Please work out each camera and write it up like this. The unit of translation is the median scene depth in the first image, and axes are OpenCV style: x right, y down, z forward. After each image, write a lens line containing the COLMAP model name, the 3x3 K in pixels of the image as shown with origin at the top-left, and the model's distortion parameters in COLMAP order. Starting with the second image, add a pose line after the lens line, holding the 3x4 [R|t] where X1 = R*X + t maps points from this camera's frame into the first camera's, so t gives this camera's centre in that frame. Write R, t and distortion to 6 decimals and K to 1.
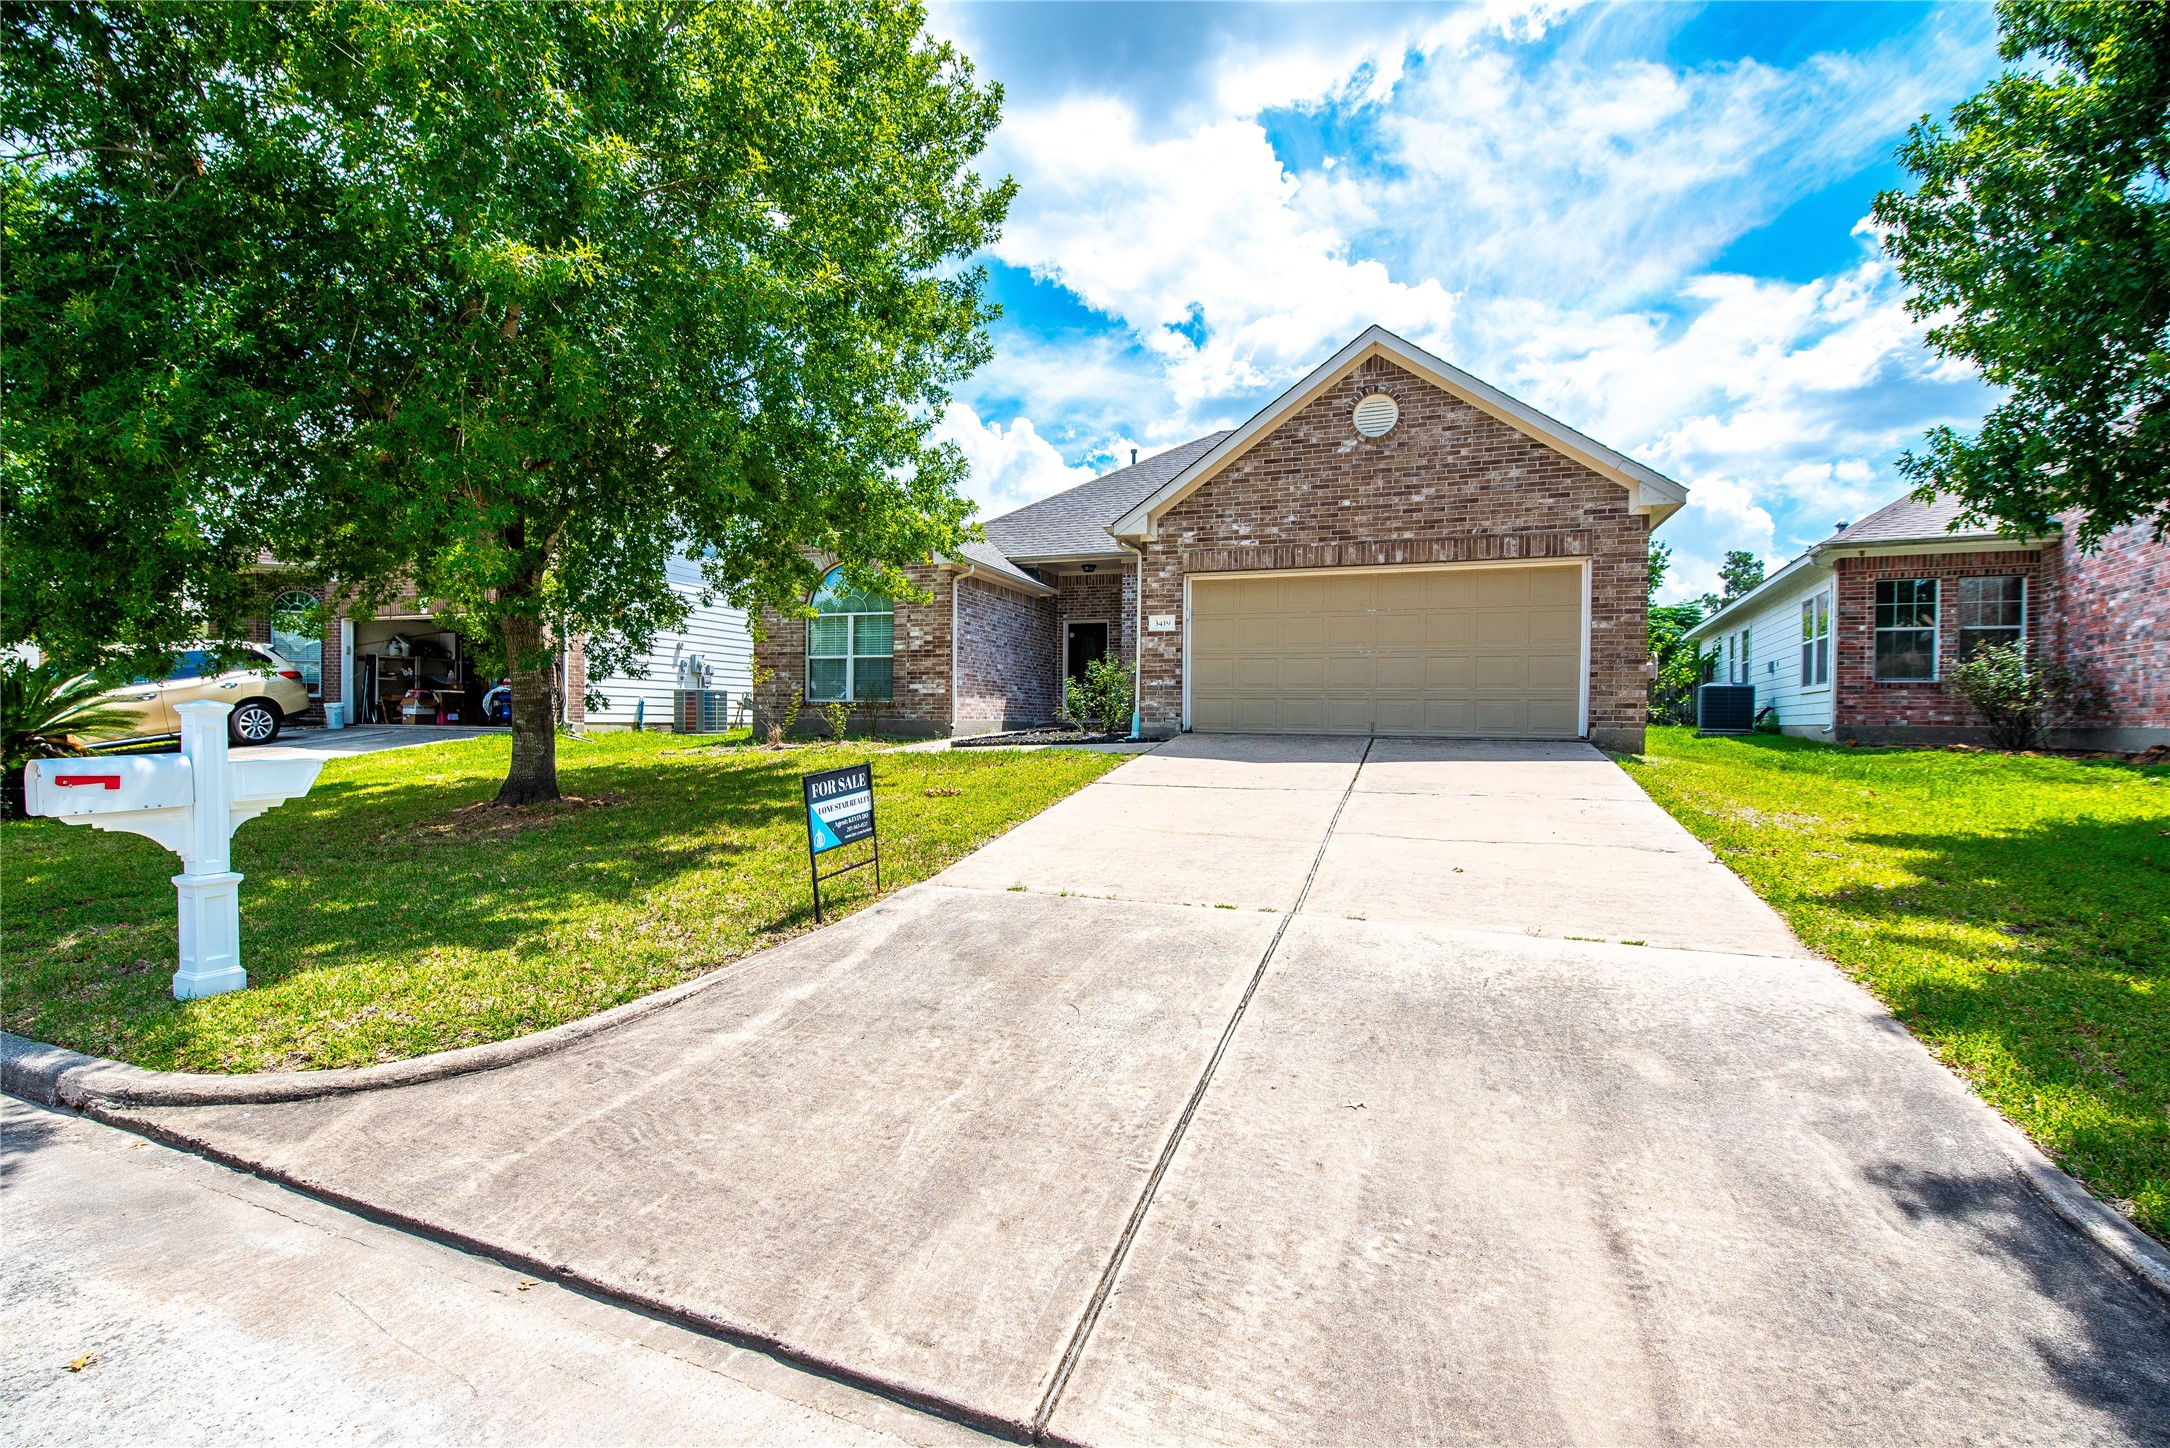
lens RADIAL K [[936.5, 0, 1095.2], [0, 936.5, 725.9], [0, 0, 1]] dist [0.001830, -0.015900]
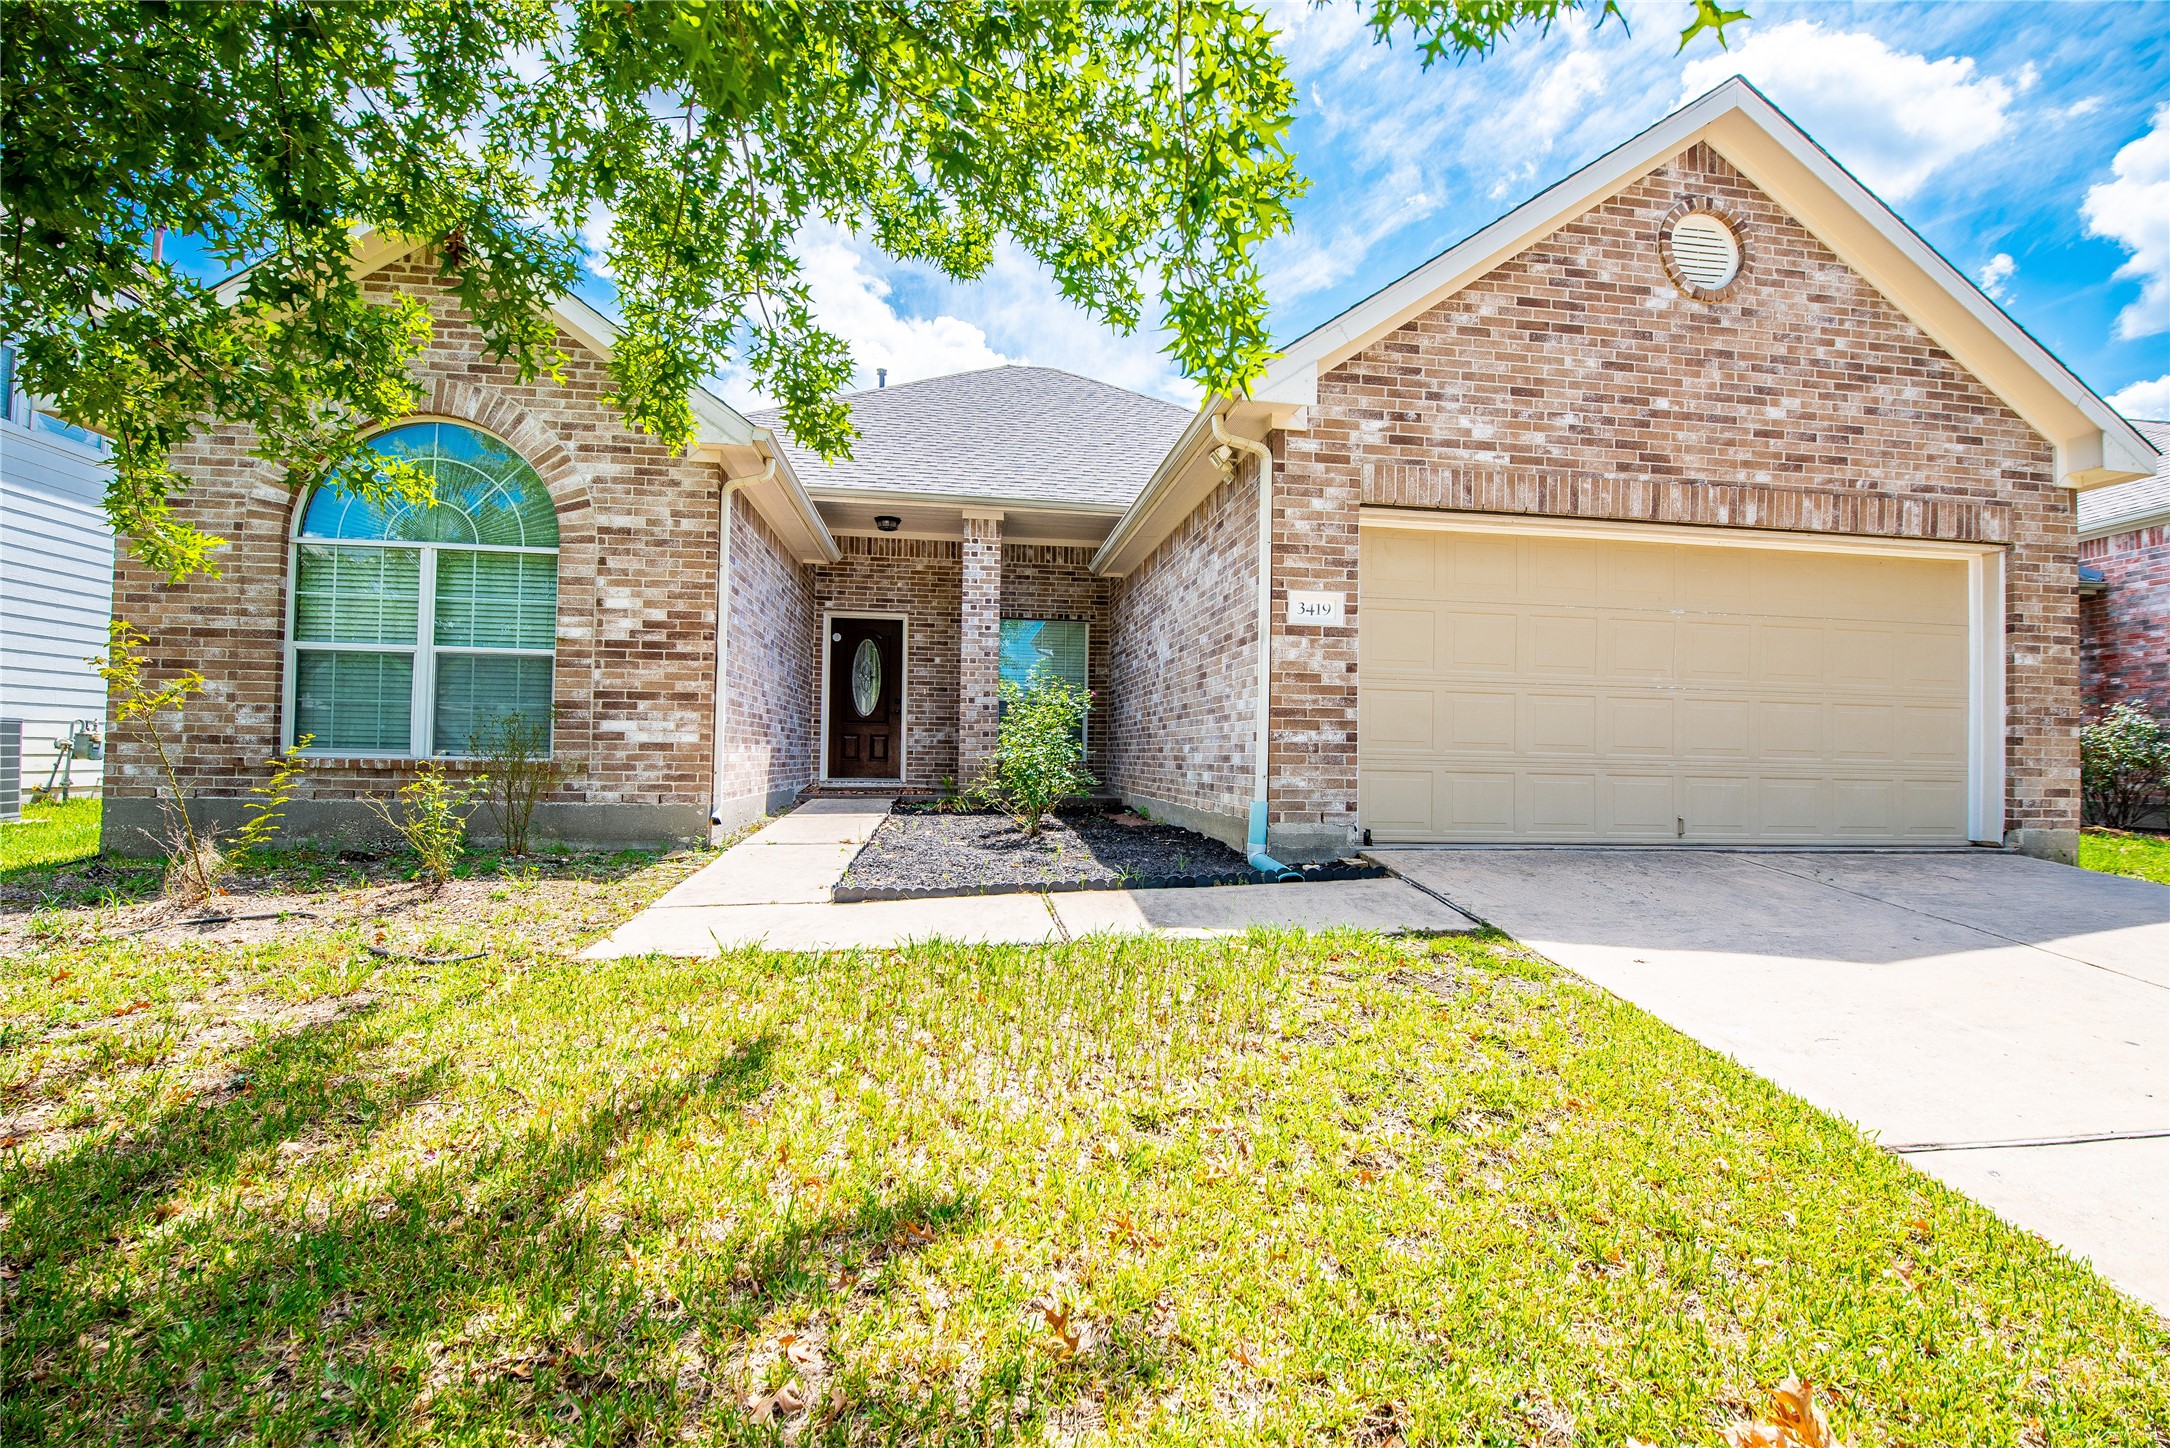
lens RADIAL K [[922.2, 0, 1068.5], [0, 922.2, 736.7], [0, 0, 1]] dist [-0.001904, -0.009993]
pose [[0.890774, 0.014292, 0.454222, -0.252071], [-0.005662, 0.999777, -0.020354, -0.037548], [-0.454411, 0.015559, 0.890656, 0.672121]]
